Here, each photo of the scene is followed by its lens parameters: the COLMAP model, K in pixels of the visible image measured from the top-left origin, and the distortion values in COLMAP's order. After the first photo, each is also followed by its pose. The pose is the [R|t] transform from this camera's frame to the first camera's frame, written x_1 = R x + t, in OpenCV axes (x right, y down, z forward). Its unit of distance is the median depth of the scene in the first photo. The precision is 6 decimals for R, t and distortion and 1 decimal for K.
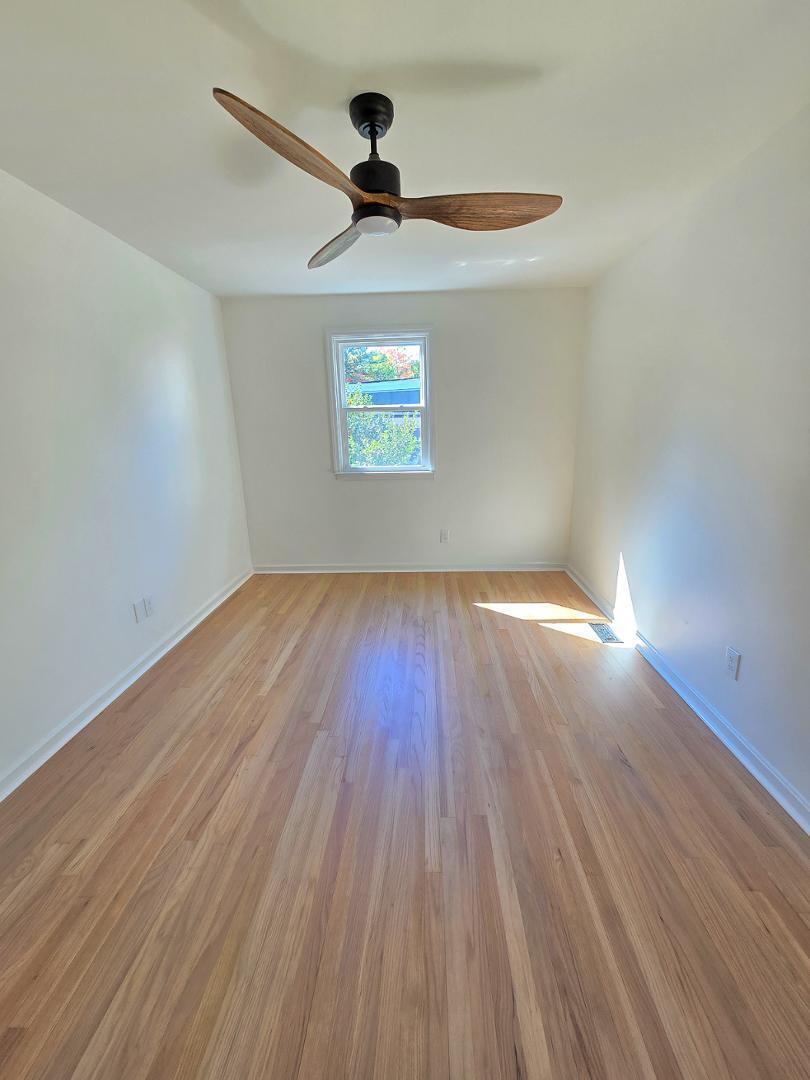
lens RADIAL K [[441.8, 0, 406.6], [0, 441.8, 539.1], [0, 0, 1]] dist [-0.002850, 0.000176]
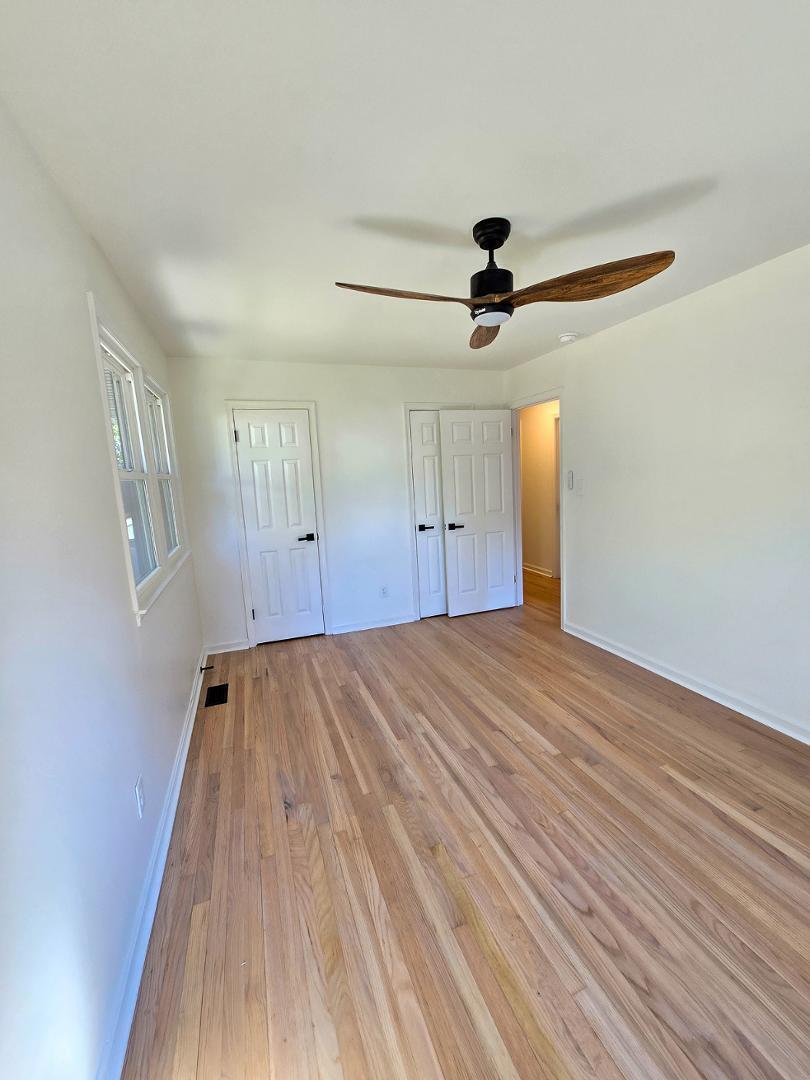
lens RADIAL K [[441.8, 0, 405.1], [0, 441.8, 539.9], [0, 0, 1]] dist [-0.002850, 0.000176]
pose [[-0.923784, 0.121919, -0.362986, 0.551368], [-0.032818, 0.919261, 0.392278, -0.523068], [0.381505, 0.374293, -0.845198, 1.800002]]
